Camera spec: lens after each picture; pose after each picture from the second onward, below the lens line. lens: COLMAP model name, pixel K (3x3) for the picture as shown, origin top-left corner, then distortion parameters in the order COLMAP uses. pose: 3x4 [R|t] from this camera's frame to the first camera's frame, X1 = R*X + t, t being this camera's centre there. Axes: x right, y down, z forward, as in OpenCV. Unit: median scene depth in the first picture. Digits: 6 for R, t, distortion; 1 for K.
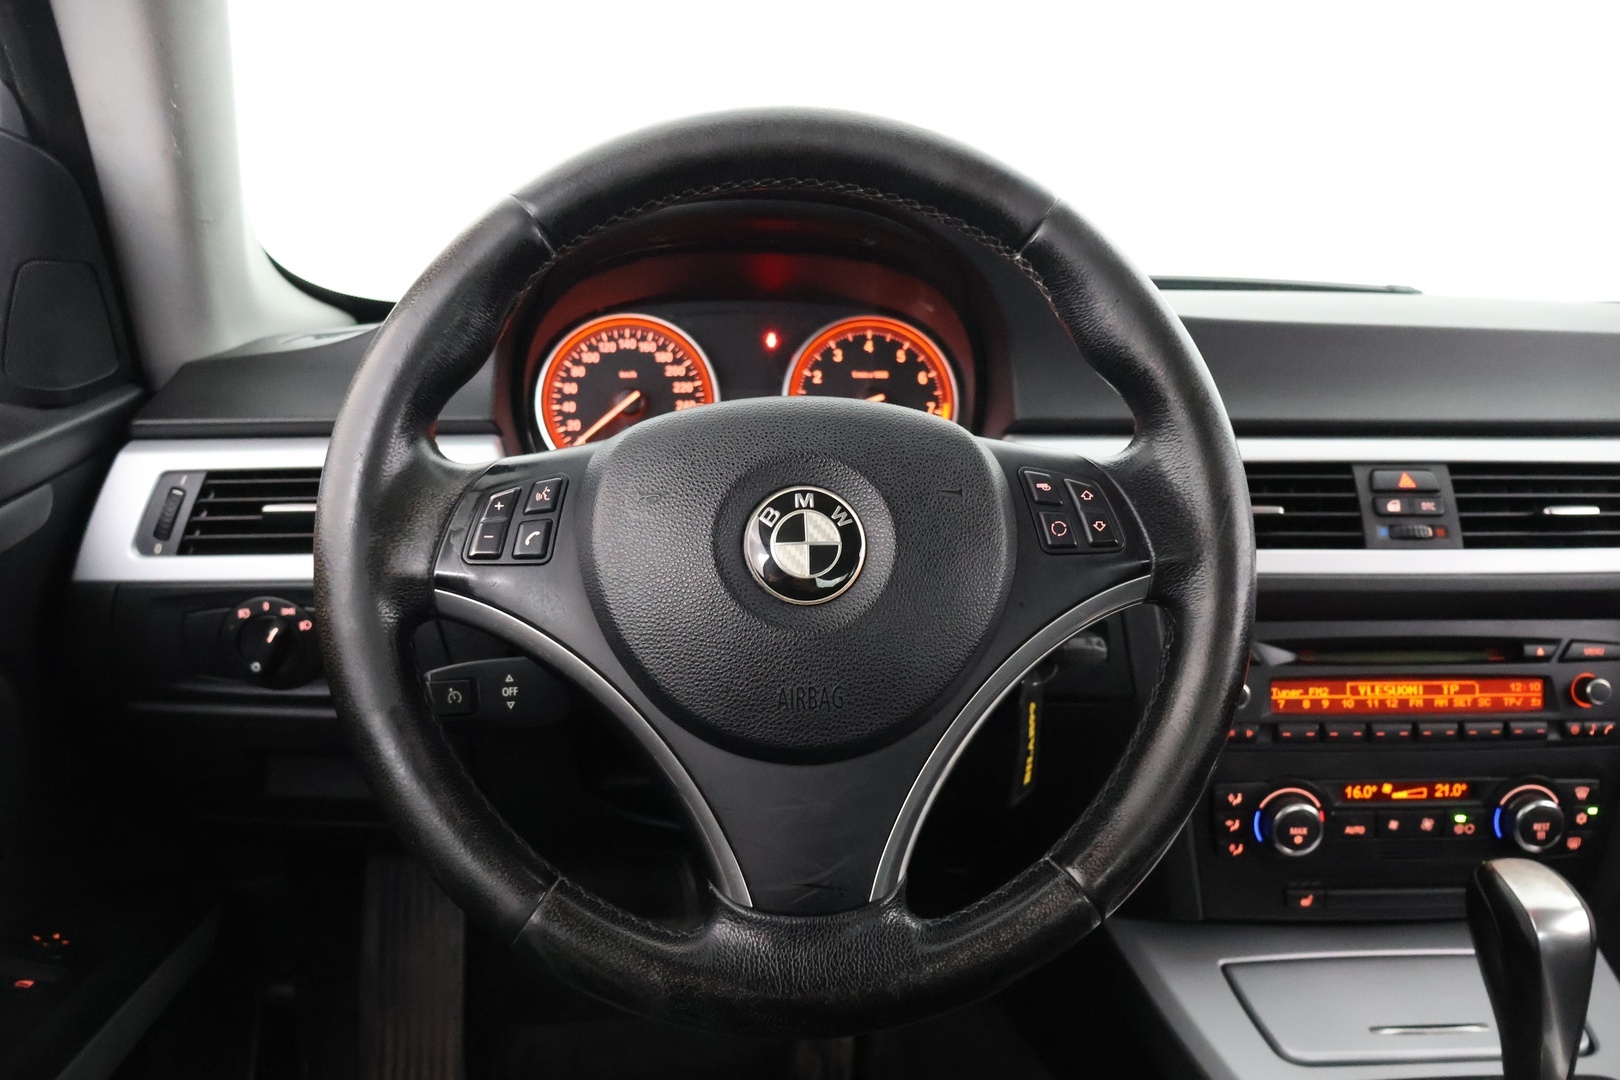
lens RADIAL K [[1344.4, 0, 803.2], [0, 1344.4, 536.5], [0, 0, 1]] dist [-0.011980, -0.000438]
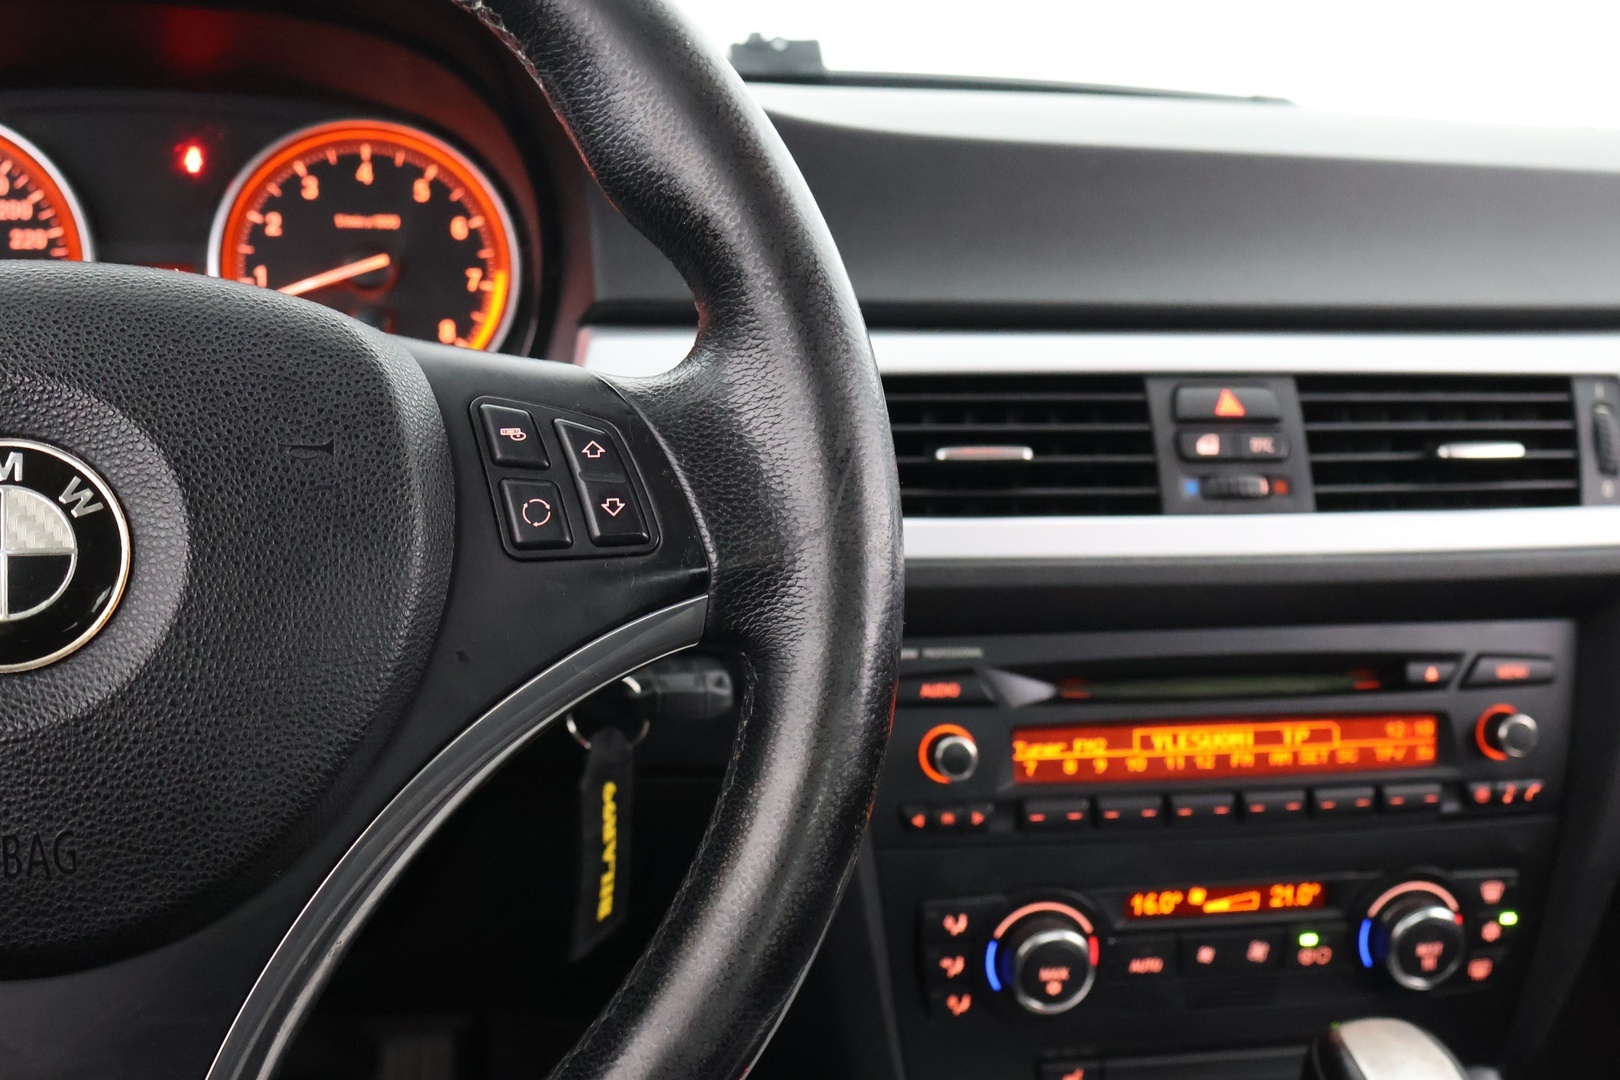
lens RADIAL K [[1851.1, 0, 807.3], [0, 1851.1, 532.8], [0, 0, 1]] dist [-0.003667, 0.000000]
pose [[0.990739, -0.010531, 0.135373, 0.140513], [0.004270, 0.998911, 0.046454, -0.022500], [-0.135715, -0.045446, 0.989705, 0.178106]]
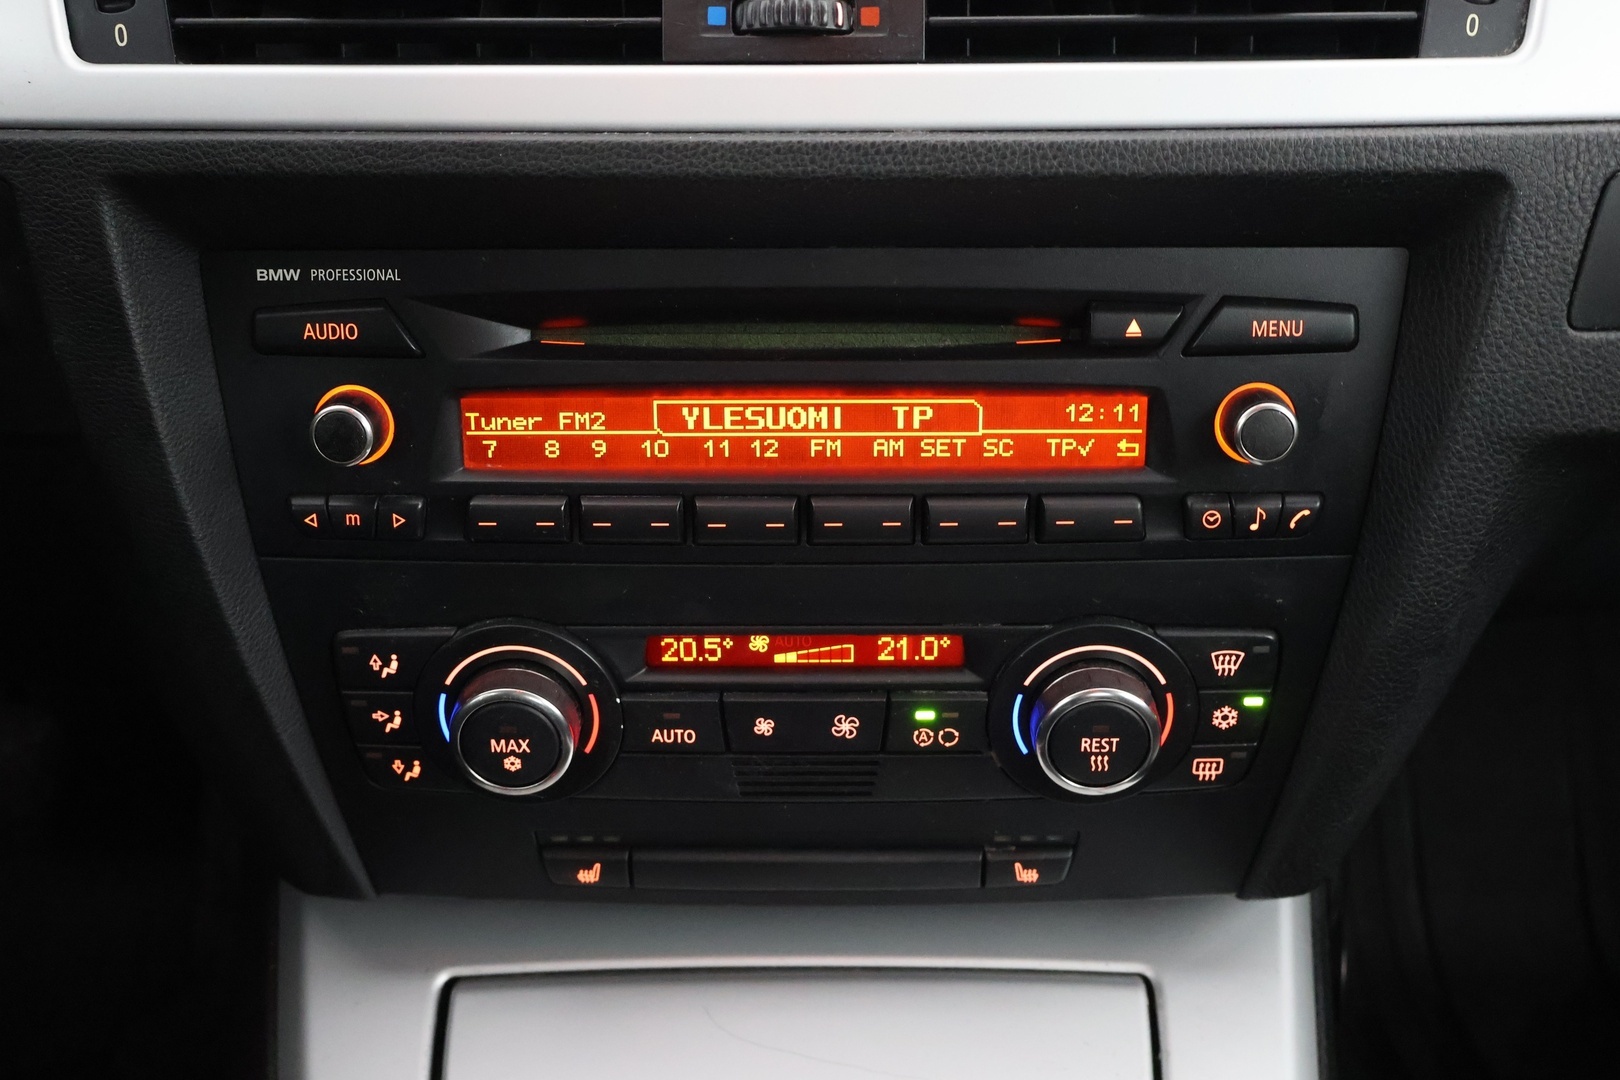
lens RADIAL K [[1792.0, 0, 811.5], [0, 1792.0, 545.2], [0, 0, 1]] dist [-0.016820, 0.000000]
pose [[0.998102, 0.015820, -0.059521, 0.486520], [0.002231, 0.956525, 0.291641, -0.007413], [0.061547, -0.291220, 0.954674, 0.468548]]
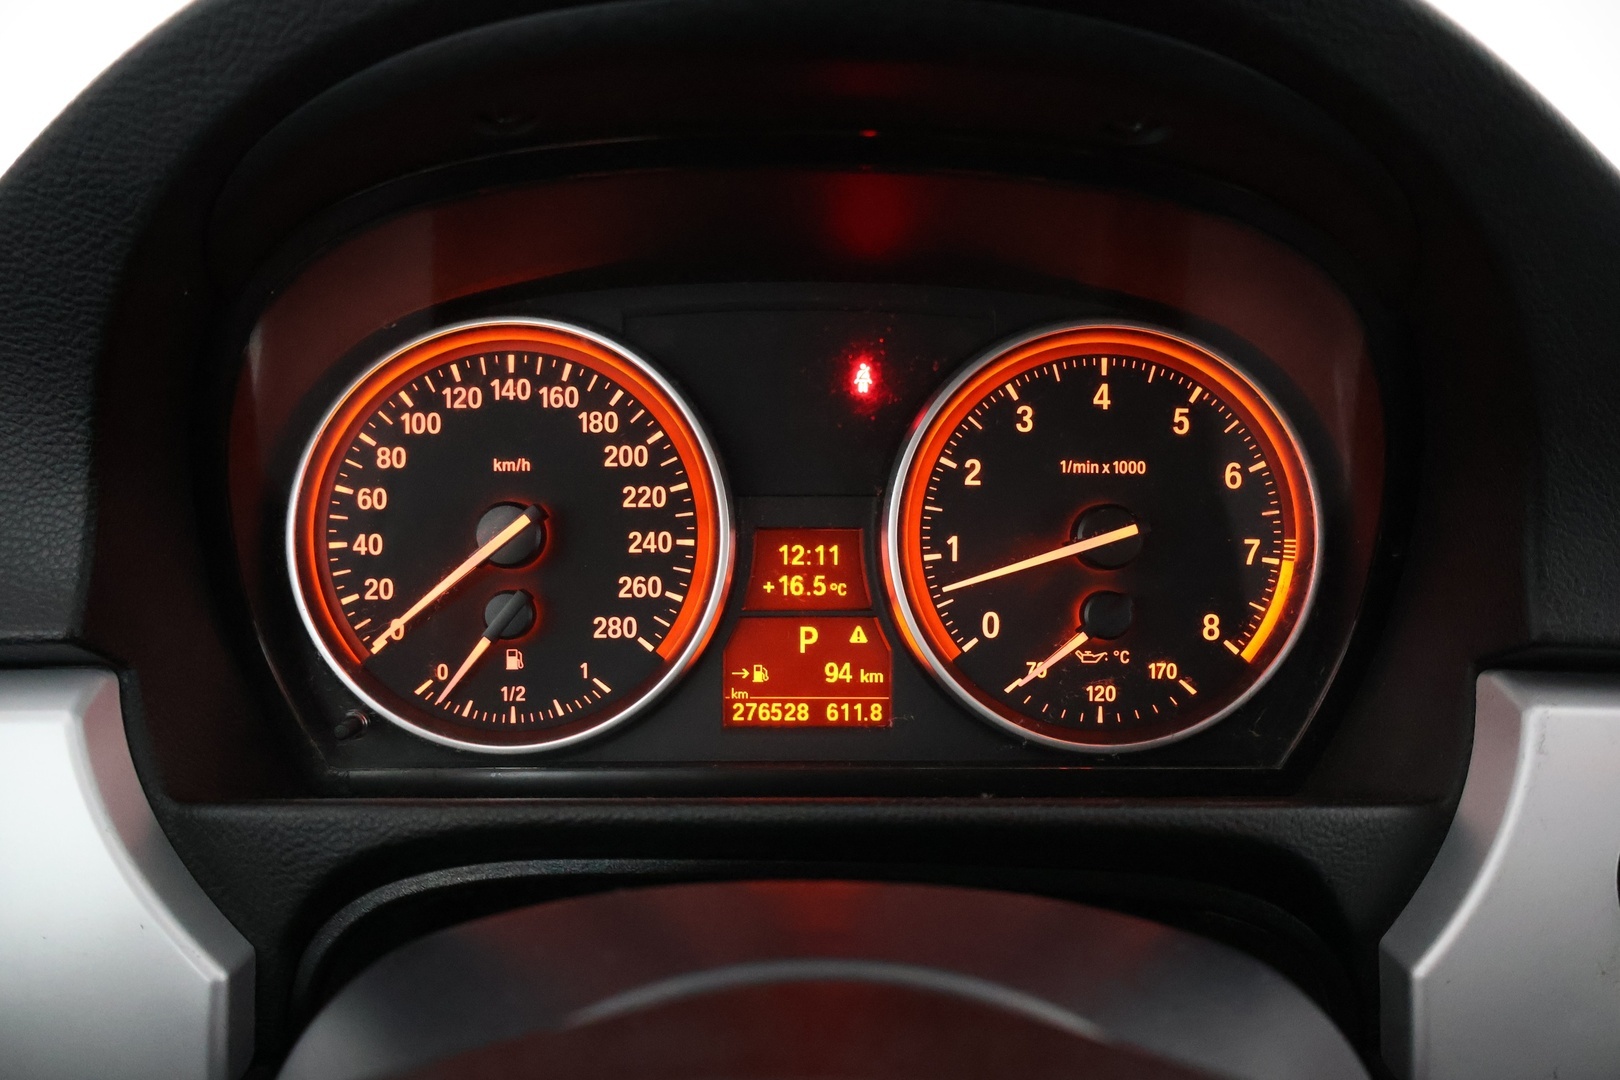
lens RADIAL K [[1344.4, 0, 797.4], [0, 1344.4, 538.3], [0, 0, 1]] dist [-0.011980, -0.000438]
pose [[0.994931, 0.023562, -0.097765, -0.002319], [-0.016442, 0.997196, 0.073011, -0.137592], [0.099211, -0.071033, 0.992528, 0.633870]]
